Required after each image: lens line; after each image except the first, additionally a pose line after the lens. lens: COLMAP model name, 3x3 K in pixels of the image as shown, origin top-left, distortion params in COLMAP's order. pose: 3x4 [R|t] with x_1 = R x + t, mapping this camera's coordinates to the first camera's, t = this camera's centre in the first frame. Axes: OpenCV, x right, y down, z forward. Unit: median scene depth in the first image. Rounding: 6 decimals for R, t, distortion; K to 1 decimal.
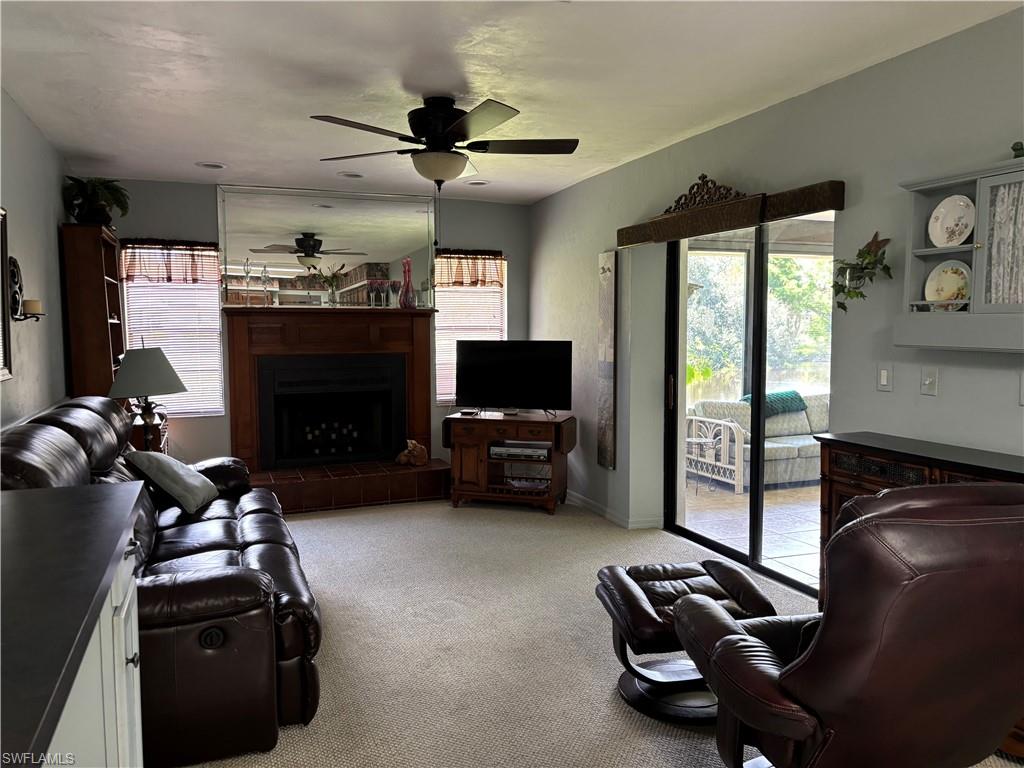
lens RADIAL K [[778.1, 0, 512.0], [0, 778.1, 384.0], [0, 0, 1]] dist [-0.000005, -0.000995]
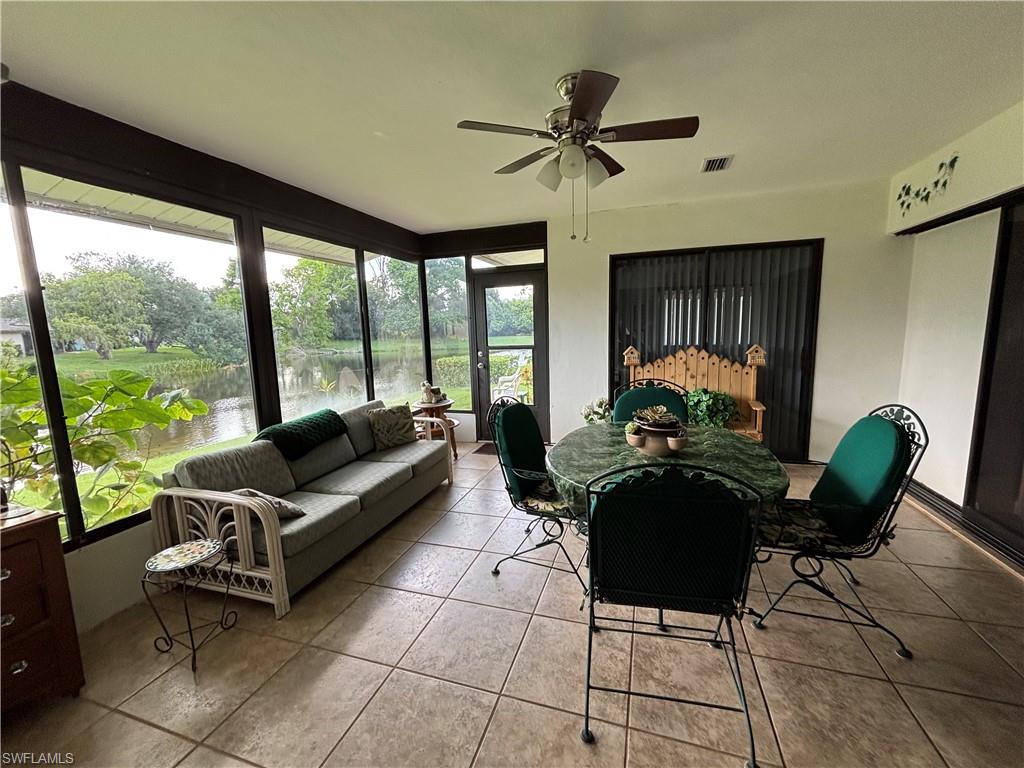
lens RADIAL K [[415.6, 0, 512.0], [0, 415.6, 384.0], [0, 0, 1]] dist [-0.011415, -0.000102]
pose [[0.641389, -0.120886, 0.757632, 0.174793], [0.083691, 0.992640, 0.087533, -0.041901], [-0.762637, 0.007264, 0.646786, 0.620755]]
